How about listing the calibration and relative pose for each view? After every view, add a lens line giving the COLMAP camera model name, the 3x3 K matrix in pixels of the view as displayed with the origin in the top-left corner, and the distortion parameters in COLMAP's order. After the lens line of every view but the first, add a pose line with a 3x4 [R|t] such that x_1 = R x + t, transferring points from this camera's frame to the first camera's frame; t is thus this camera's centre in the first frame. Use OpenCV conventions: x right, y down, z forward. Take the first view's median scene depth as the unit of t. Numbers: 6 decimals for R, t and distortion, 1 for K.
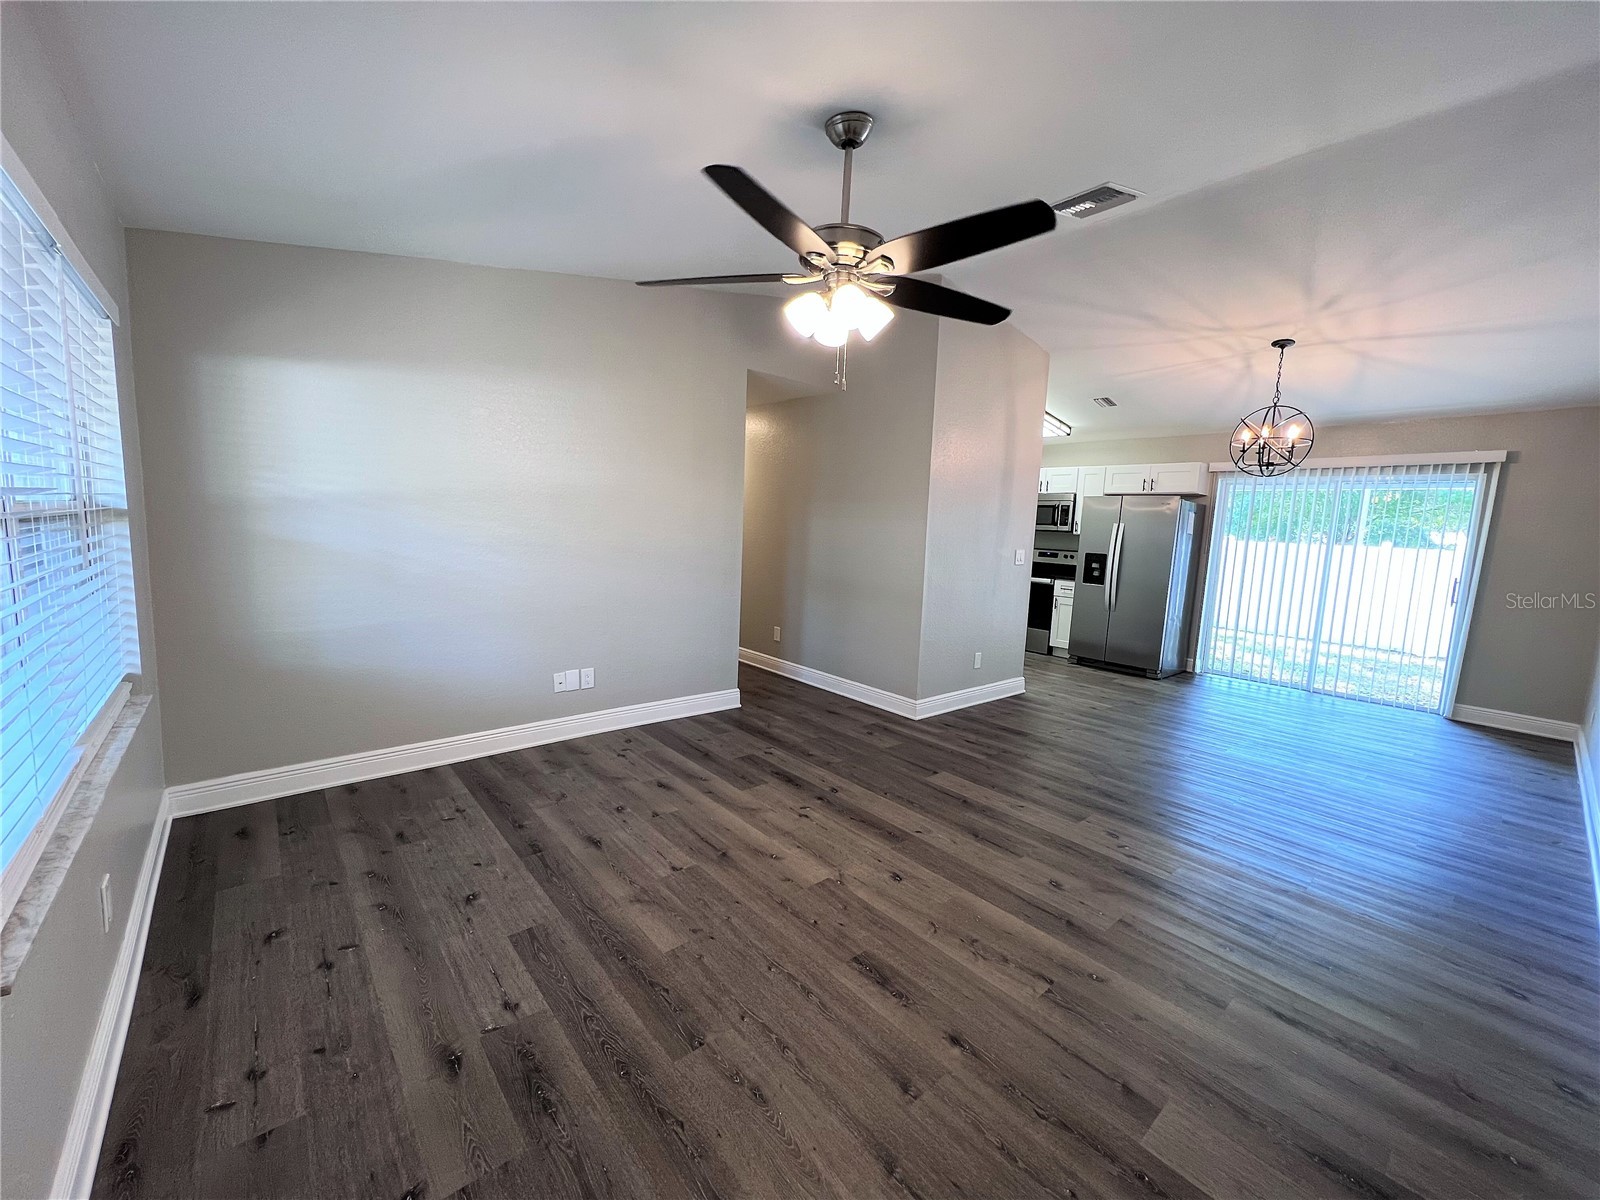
lens RADIAL K [[637.7, 0, 794.3], [0, 637.7, 597.8], [0, 0, 1]] dist [0.002813, -0.000673]
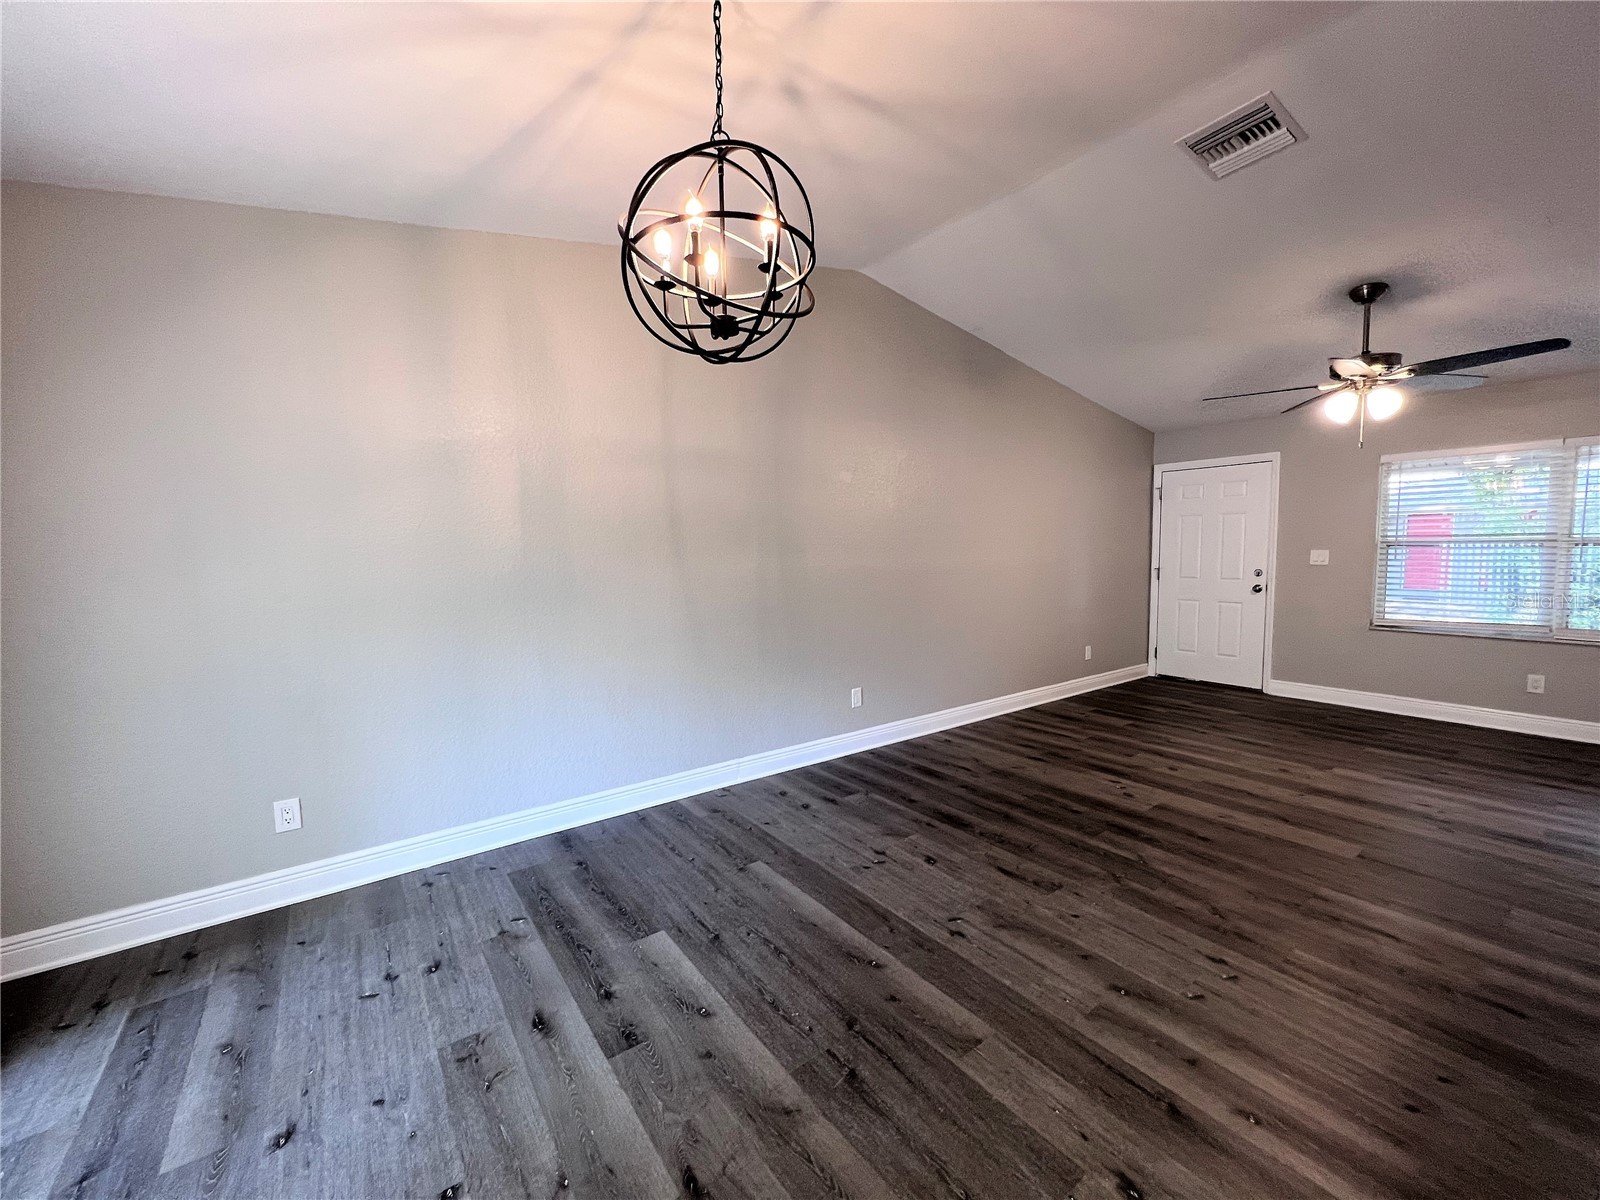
lens RADIAL K [[637.7, 0, 795.2], [0, 637.7, 595.9], [0, 0, 1]] dist [0.002813, -0.000673]
pose [[-0.996607, -0.034091, 0.074921, 1.054221], [-0.018728, 0.980241, 0.196918, -0.206065], [-0.080154, 0.194846, -0.977553, 2.166730]]
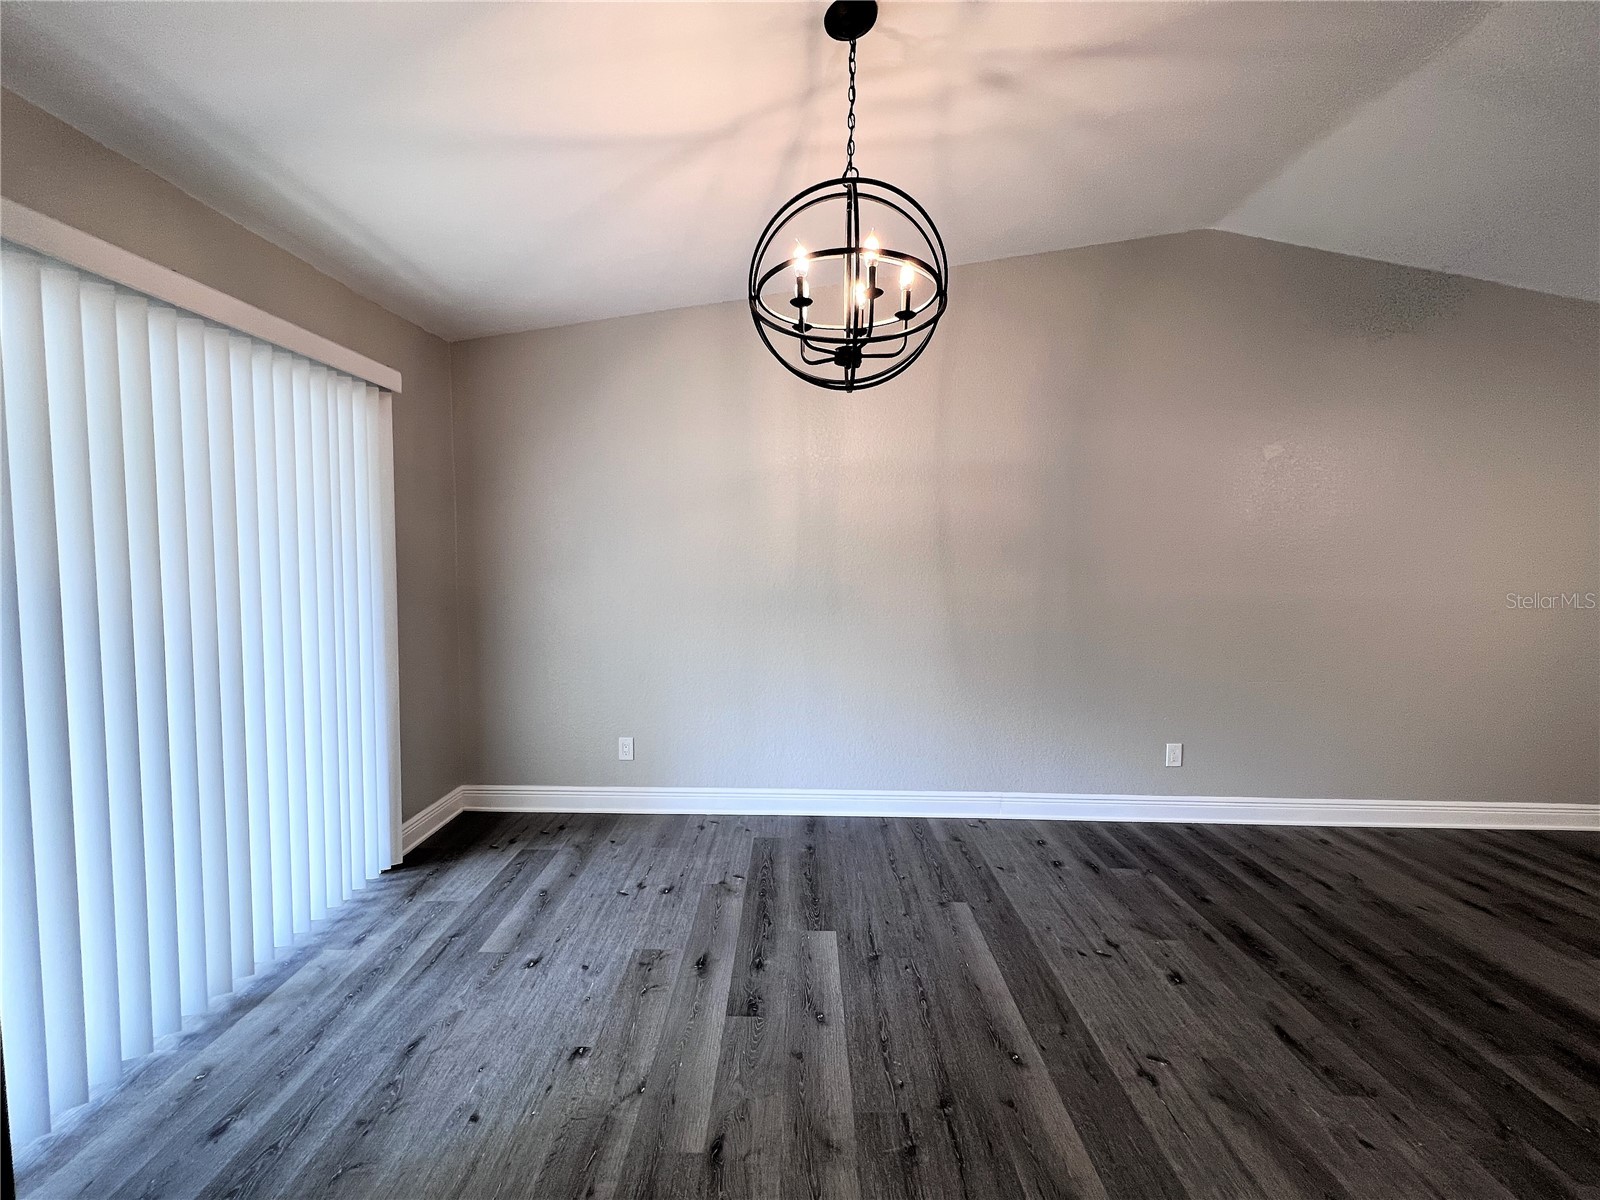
lens RADIAL K [[637.7, 0, 793.4], [0, 637.7, 595.8], [0, 0, 1]] dist [0.002813, -0.000673]
pose [[-0.754670, -0.096078, 0.649032, 0.806614], [0.031355, 0.982808, 0.181947, -0.221661], [-0.655355, 0.157661, -0.738683, 2.066627]]
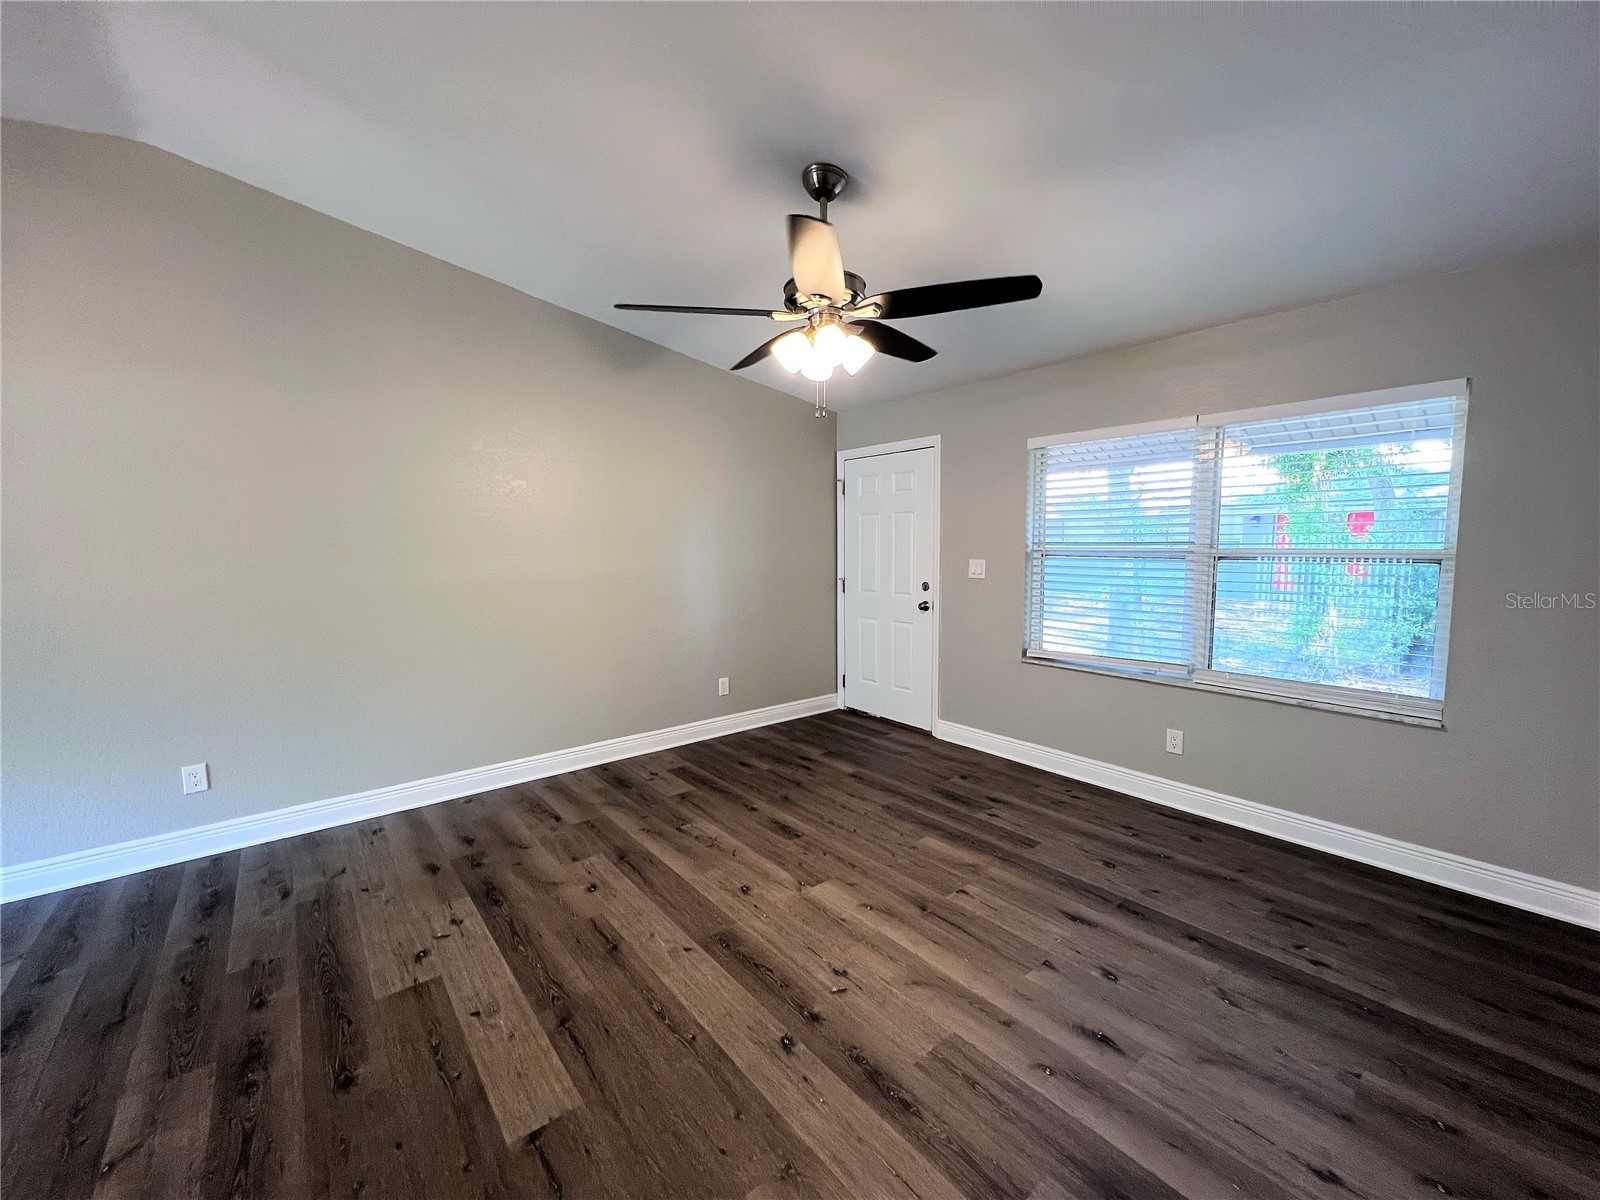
lens RADIAL K [[637.7, 0, 793.9], [0, 637.7, 599.2], [0, 0, 1]] dist [0.002813, -0.000673]
pose [[-0.999148, -0.035813, 0.020526, 0.068397], [-0.030705, 0.977159, 0.210279, -0.205911], [-0.027588, 0.209470, -0.977426, 1.665930]]
